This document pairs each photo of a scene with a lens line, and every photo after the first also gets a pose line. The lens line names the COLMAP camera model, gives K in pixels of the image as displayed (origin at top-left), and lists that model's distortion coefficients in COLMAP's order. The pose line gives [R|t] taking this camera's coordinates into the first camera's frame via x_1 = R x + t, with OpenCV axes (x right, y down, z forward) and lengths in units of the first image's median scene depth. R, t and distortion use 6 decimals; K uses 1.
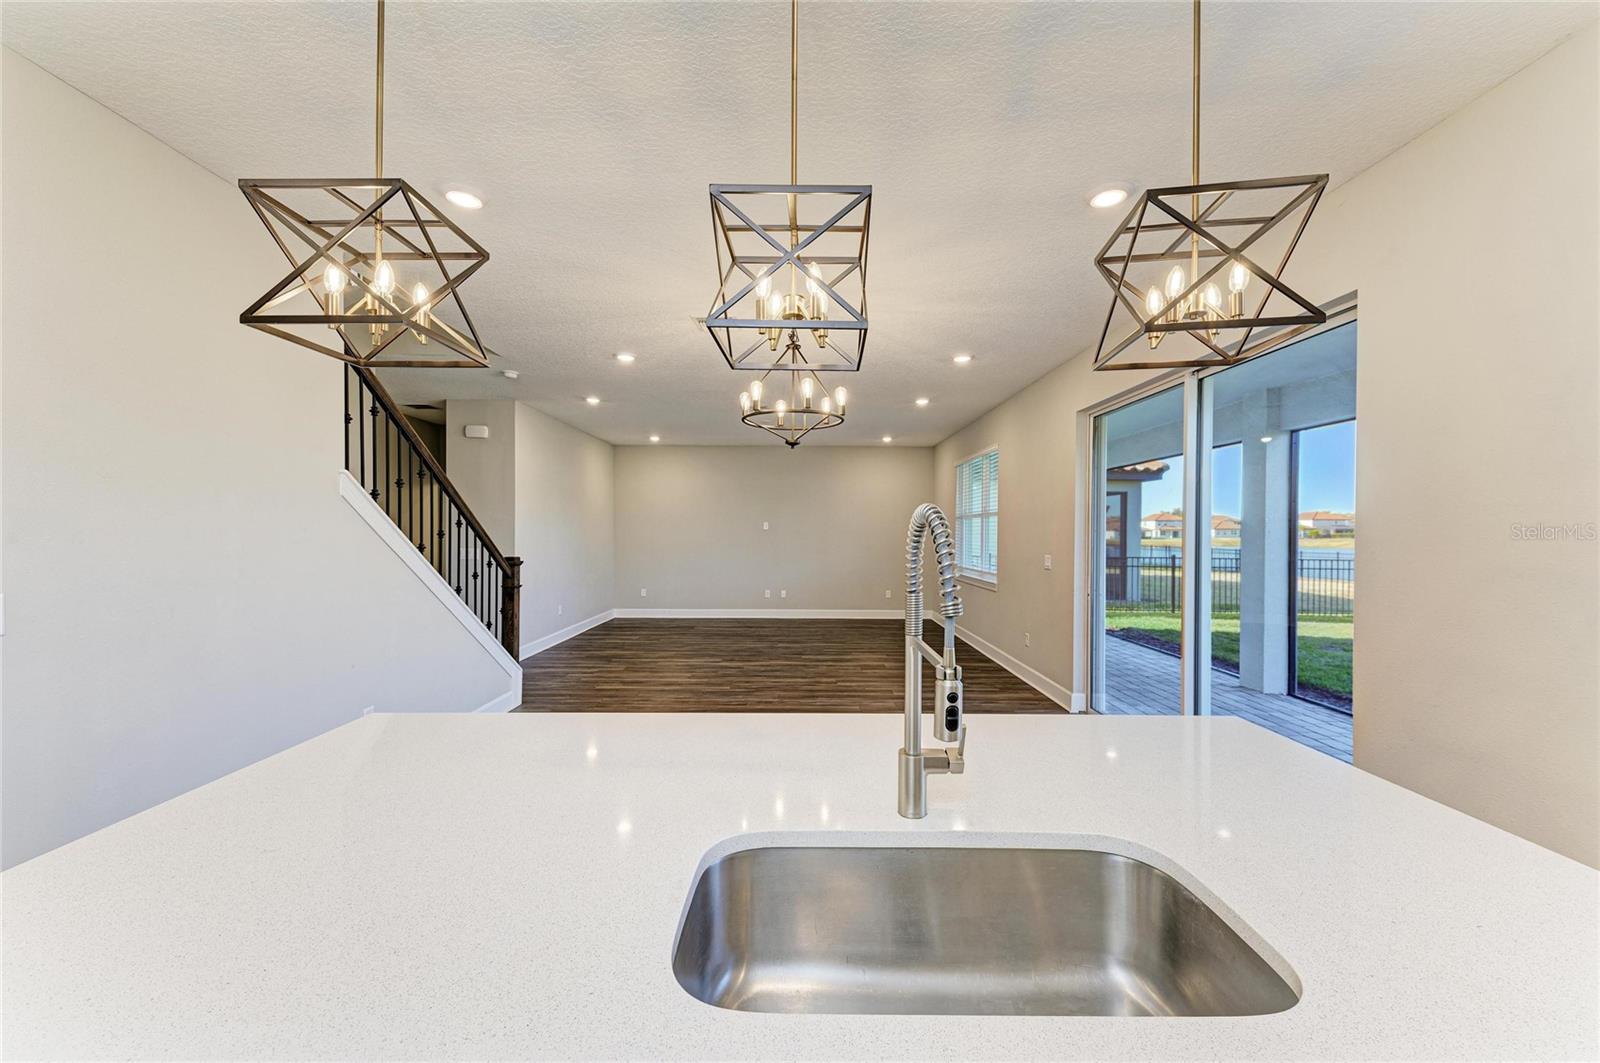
lens RADIAL K [[606.5, 0, 800.0], [0, 606.5, 531.5], [0, 0, 1]] dist [0.014253, -0.000056]
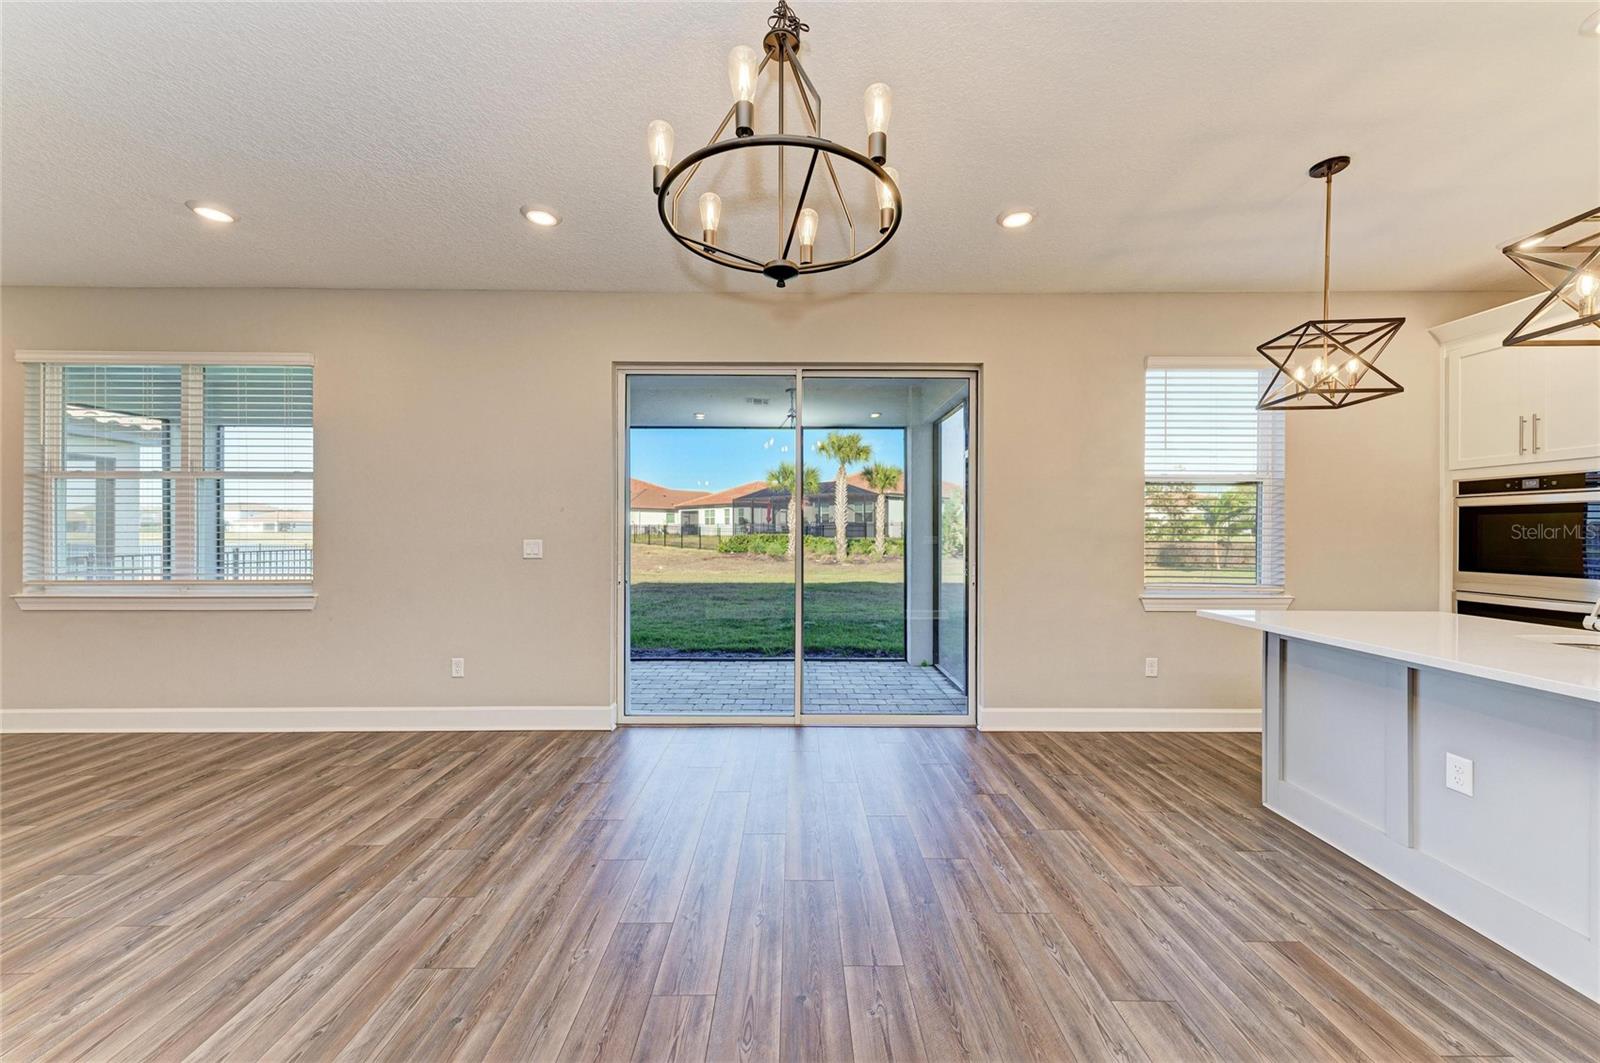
lens RADIAL K [[571.9, 0, 796.6], [0, 571.9, 532.3], [0, 0, 1]] dist [0.016267, -0.004569]
pose [[-0.005841, -0.007021, 0.999958, -0.239748], [-0.004312, 0.999966, 0.006996, 0.018754], [-0.999974, -0.004271, -0.005871, 0.567193]]
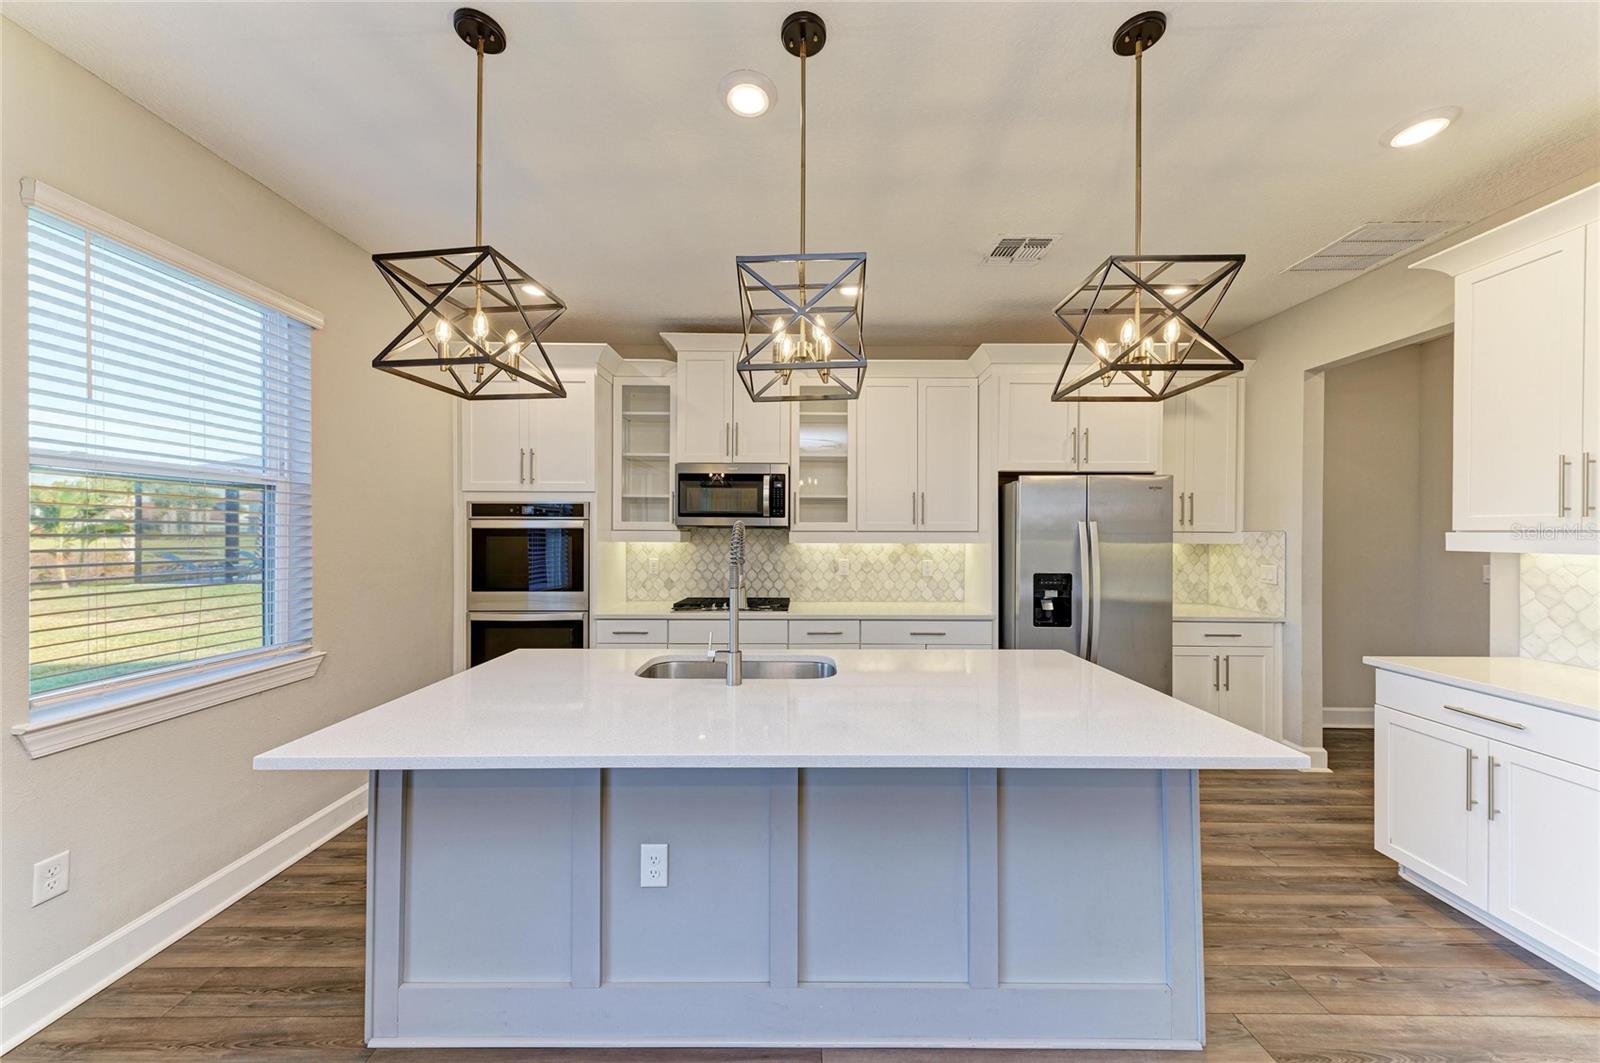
lens RADIAL K [[544.9, 0, 800.8], [0, 544.9, 534.4], [0, 0, 1]] dist [0.016943, -0.002887]
pose [[-0.999950, -0.007200, -0.006903, 0.000037], [-0.007199, 0.999974, -0.000101, -0.001067], [0.006903, -0.000052, -0.999976, 0.460406]]
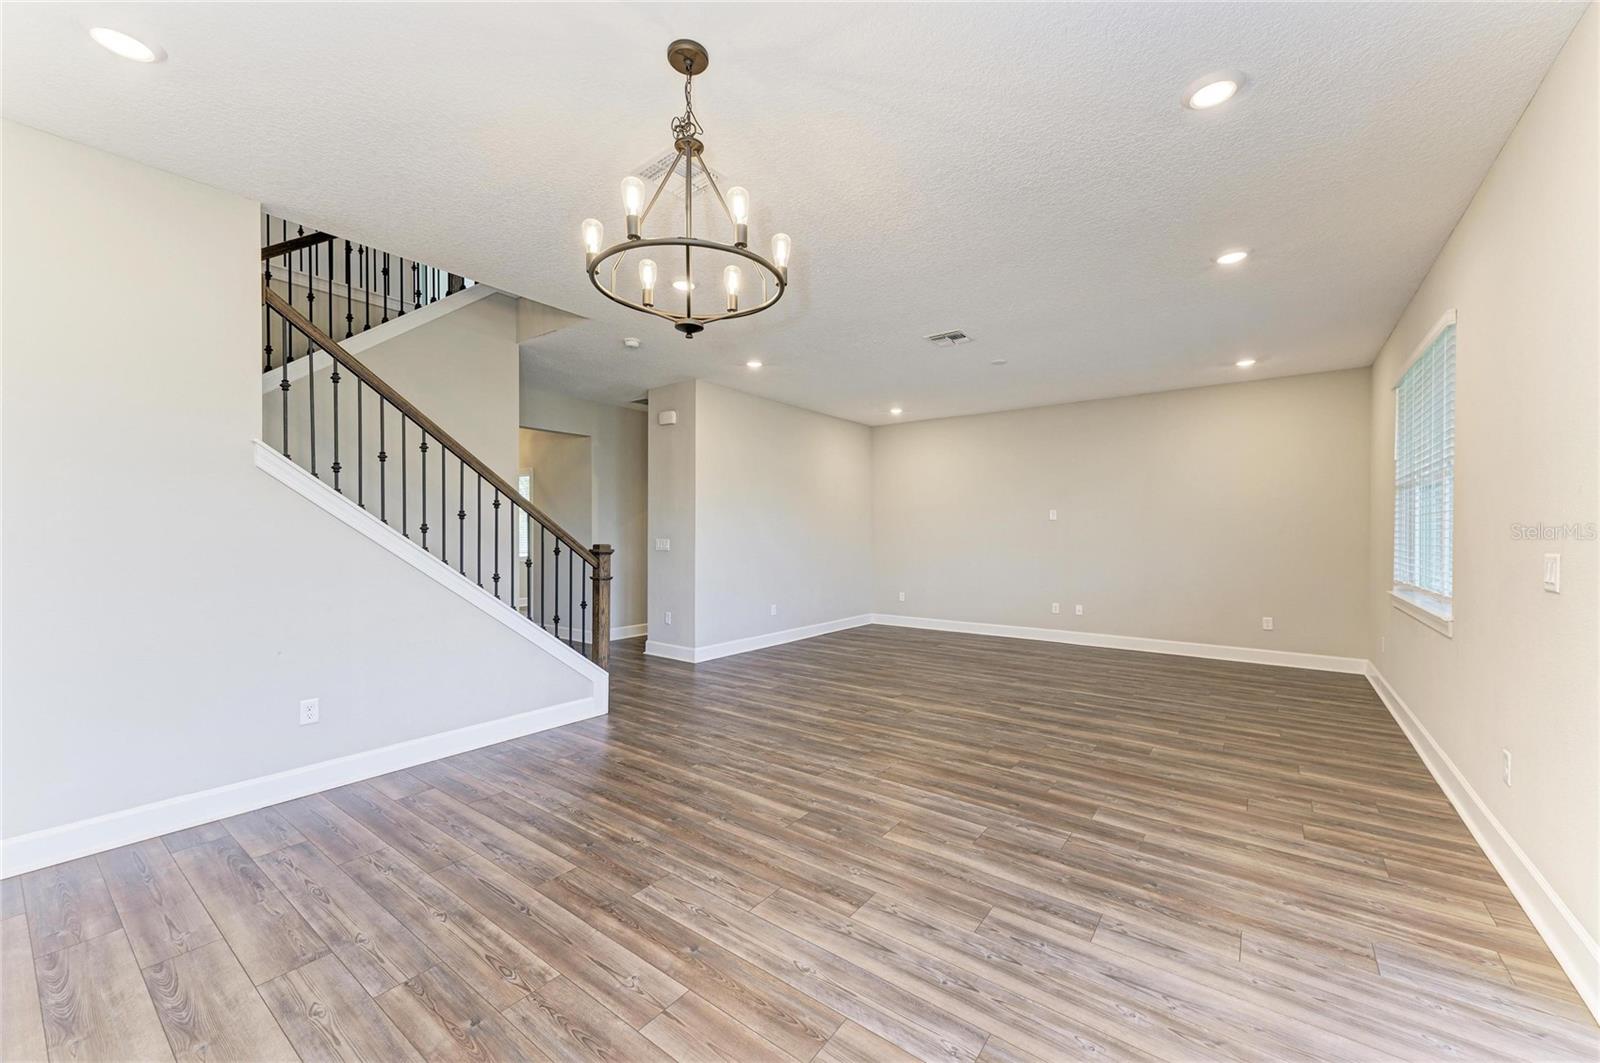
lens RADIAL K [[614.4, 0, 800.5], [0, 614.4, 535.8], [0, 0, 1]] dist [0.017200, -0.000288]
pose [[0.799571, -0.000562, -0.600571, 0.226929], [0.002296, 0.999995, 0.002121, 0.021474], [0.600567, -0.003074, 0.799568, 0.355603]]
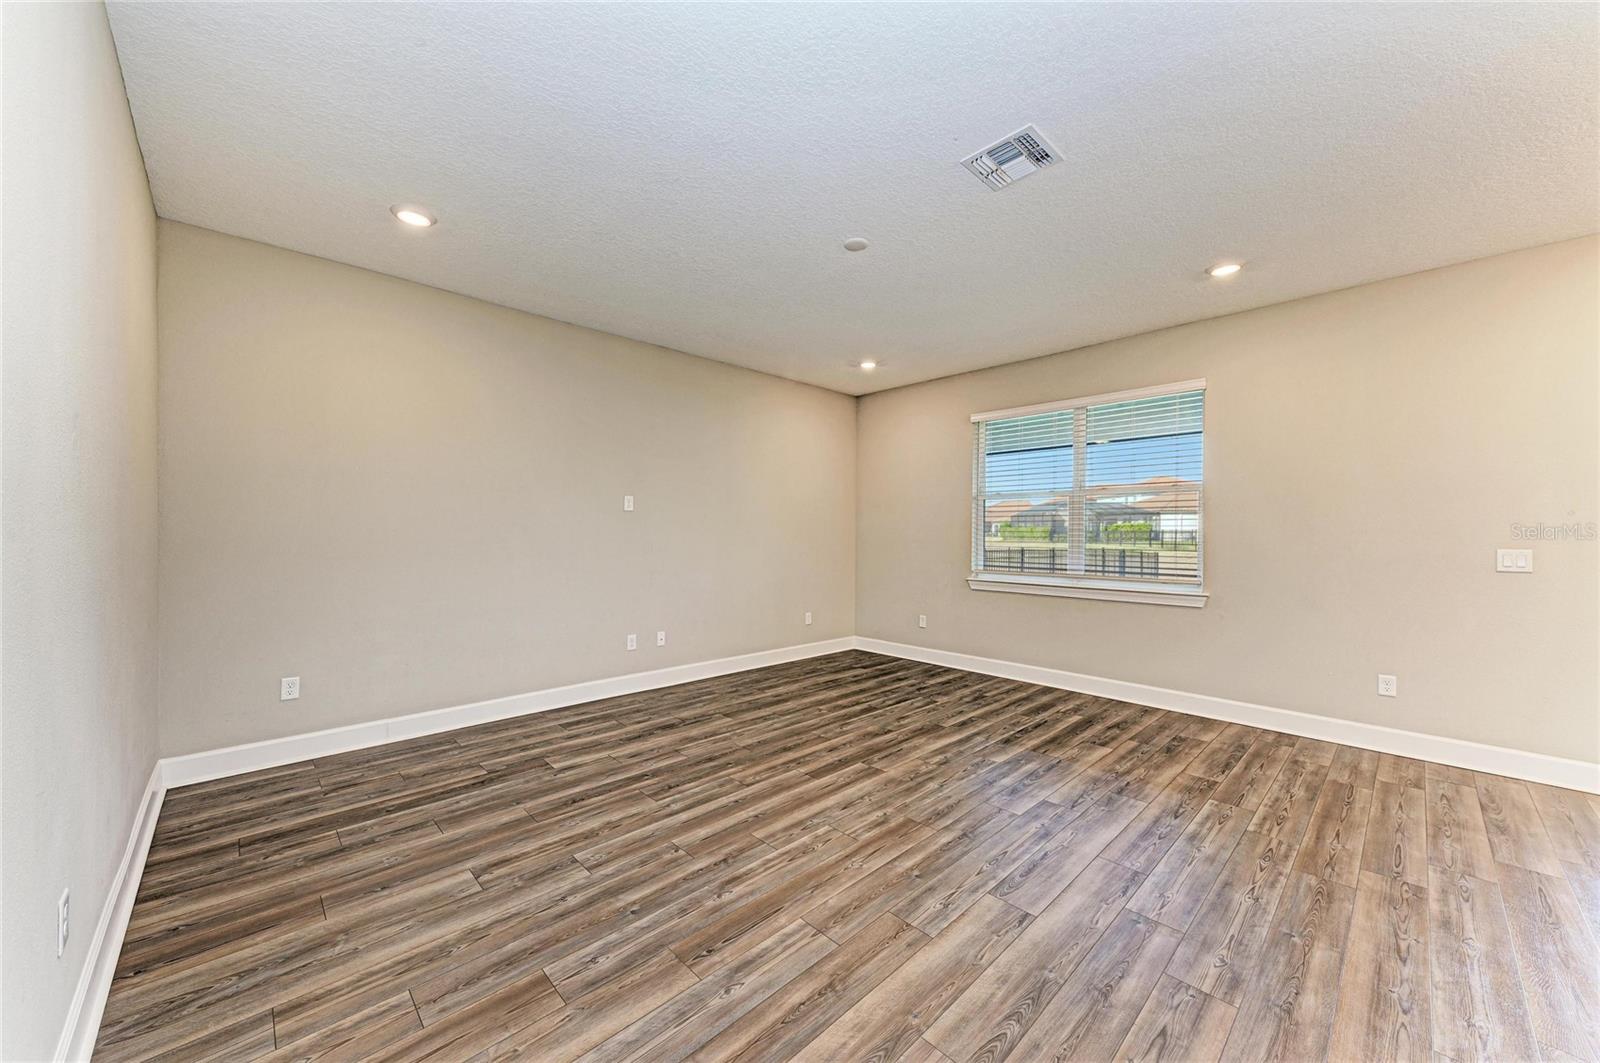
lens RADIAL K [[581.6, 0, 800.0], [0, 581.6, 531.5], [0, 0, 1]] dist [0.022019, -0.004913]
pose [[0.722078, 0.002948, 0.691805, -0.438475], [-0.005100, 0.999986, 0.001062, 0.019095], [-0.691793, -0.004295, 0.722083, 0.885643]]
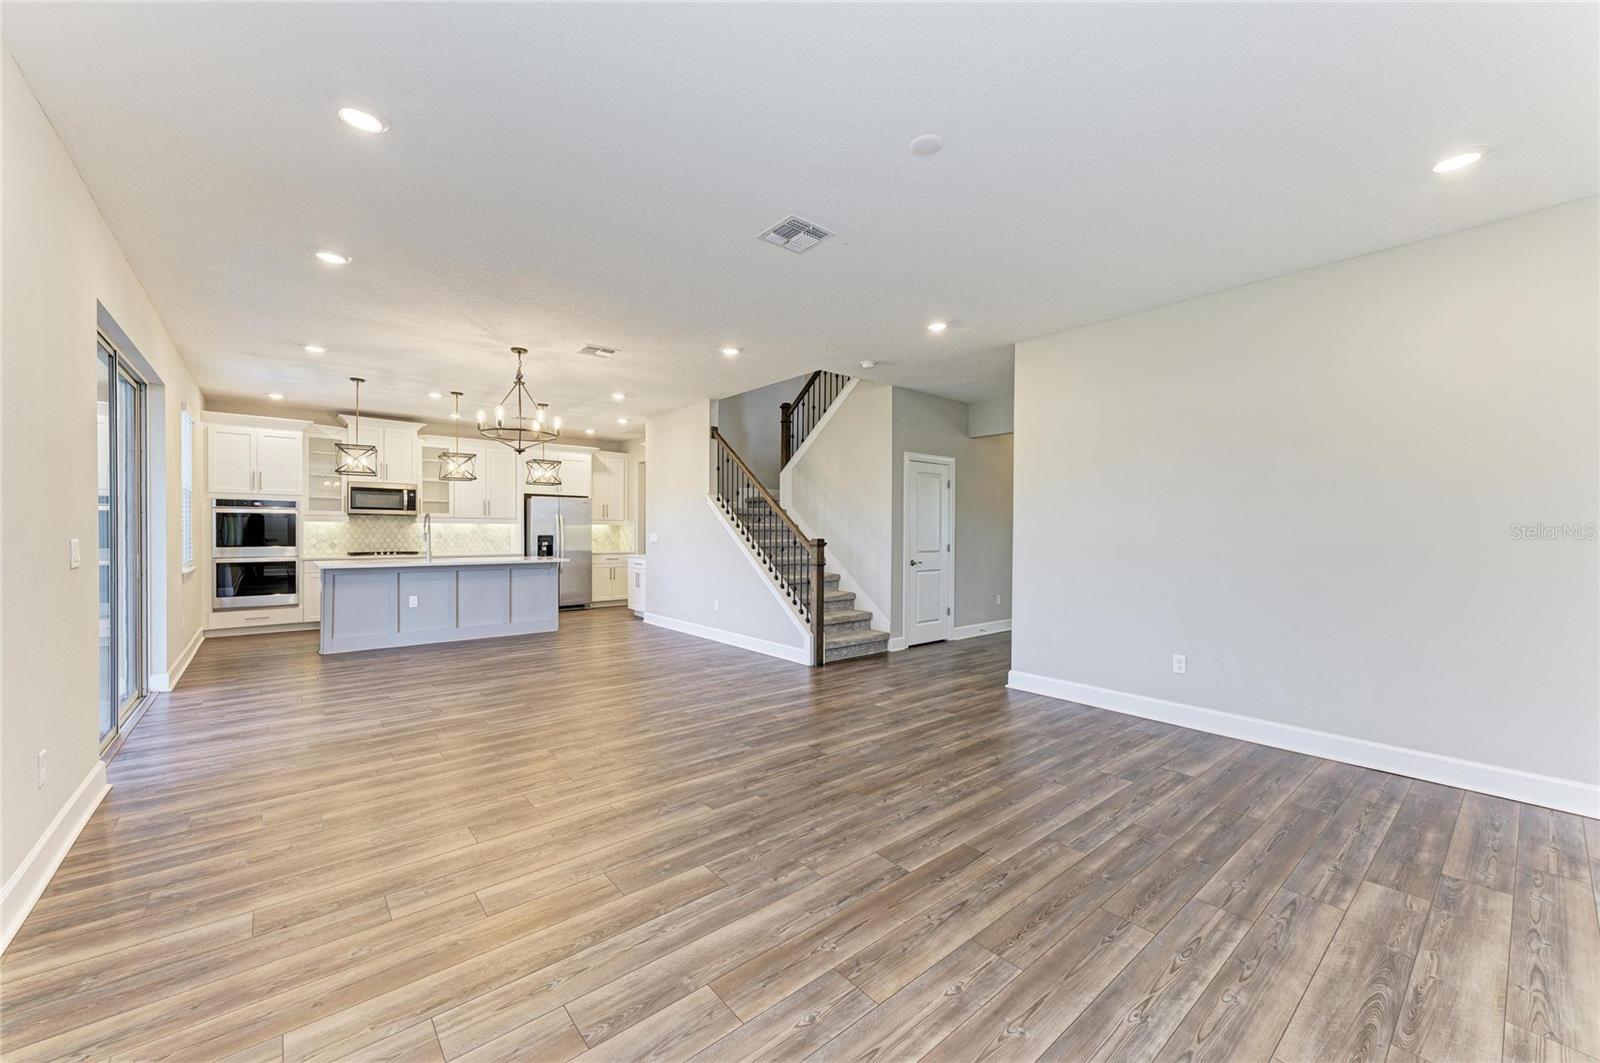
lens RADIAL K [[614.4, 0, 800.5], [0, 614.4, 535.8], [0, 0, 1]] dist [0.017200, -0.000288]
pose [[-0.763760, -0.003267, -0.645492, 0.240622], [-0.007748, 0.999962, 0.004107, 0.024134], [0.645453, 0.008138, -0.763756, 1.453243]]
